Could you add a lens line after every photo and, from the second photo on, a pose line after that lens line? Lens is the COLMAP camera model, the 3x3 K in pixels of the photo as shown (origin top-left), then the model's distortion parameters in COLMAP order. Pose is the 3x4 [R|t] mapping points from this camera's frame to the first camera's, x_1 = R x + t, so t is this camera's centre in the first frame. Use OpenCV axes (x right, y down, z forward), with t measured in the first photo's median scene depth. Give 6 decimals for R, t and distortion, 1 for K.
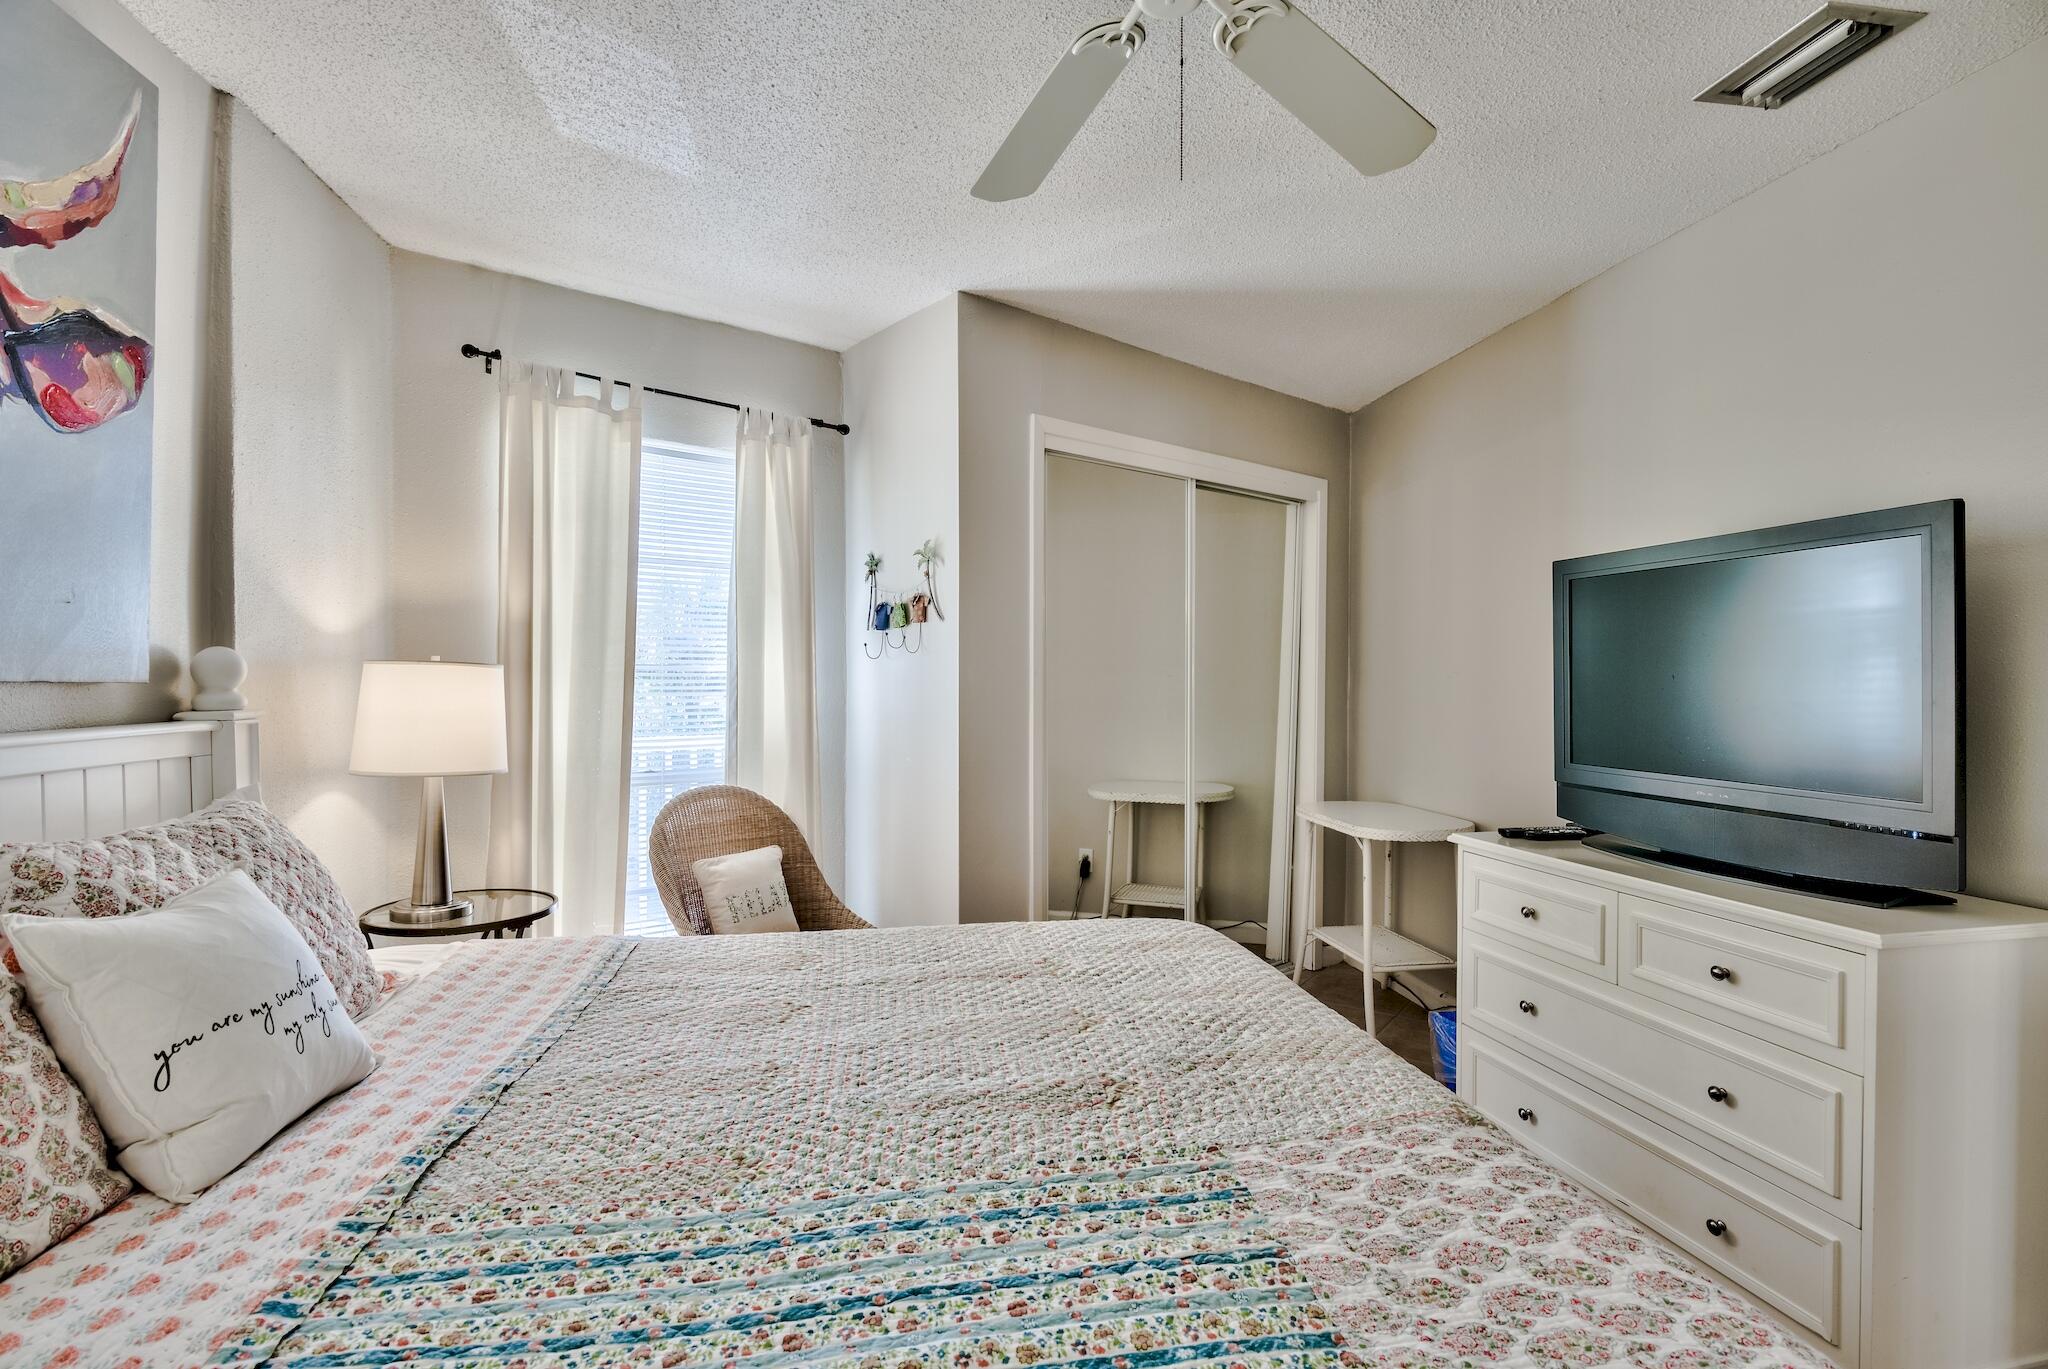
lens RADIAL K [[988.4, 0, 1034.4], [0, 988.4, 678.7], [0, 0, 1]] dist [-0.000342, -0.000071]
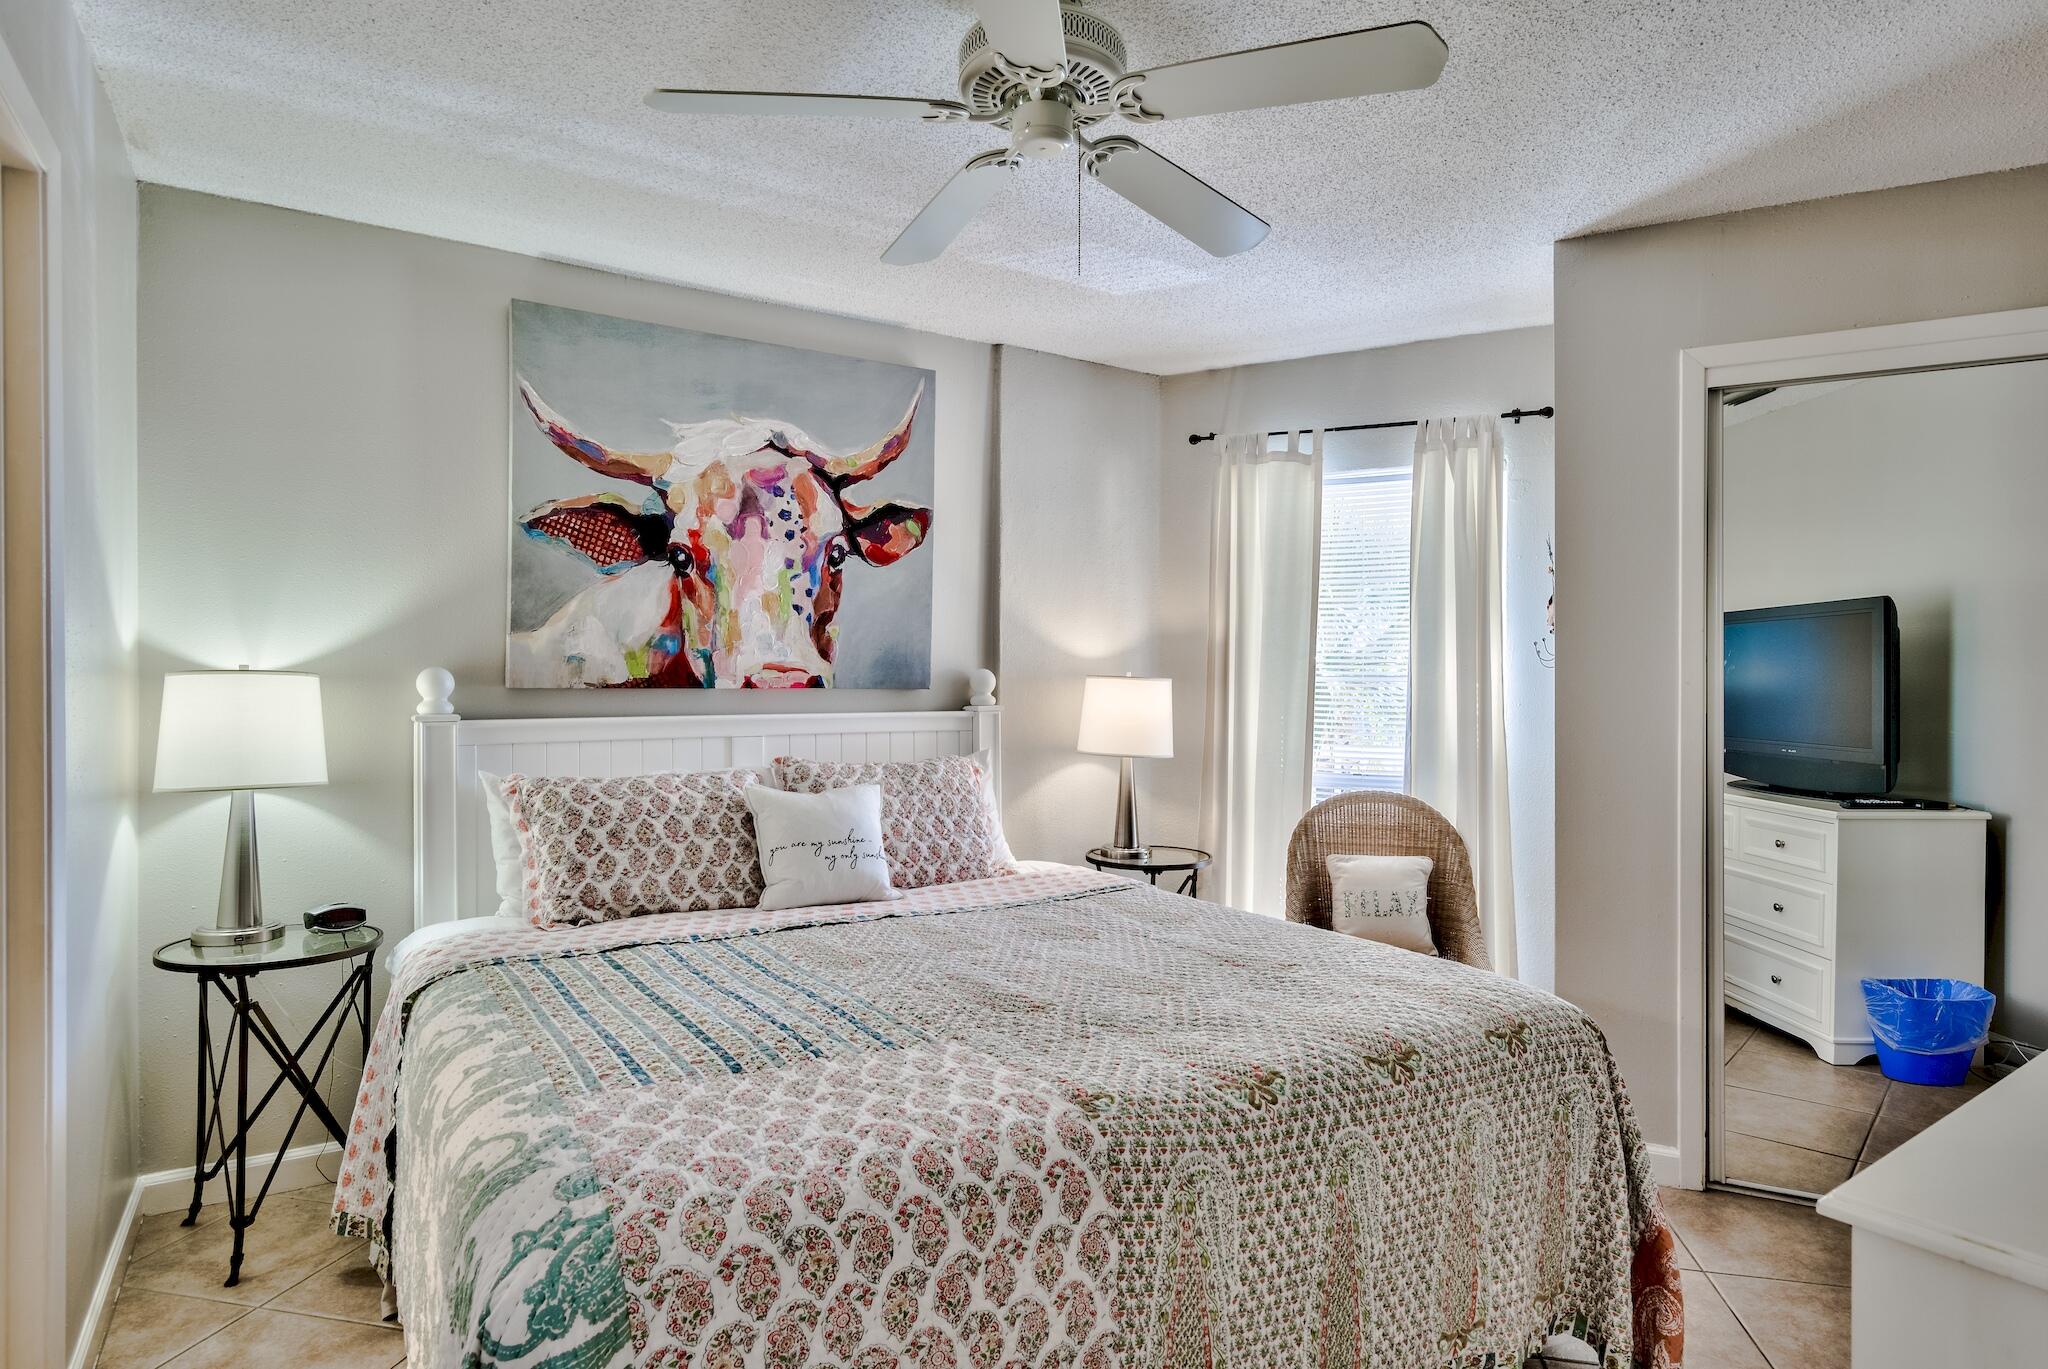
lens RADIAL K [[1134.2, 0, 1039.4], [0, 1134.2, 684.4], [0, 0, 1]] dist [0.019831, -0.000034]
pose [[0.389811, 0.002122, -0.920892, 0.846398], [-0.004697, 0.999989, 0.000316, -0.005443], [0.920883, 0.004202, 0.389817, 0.252308]]
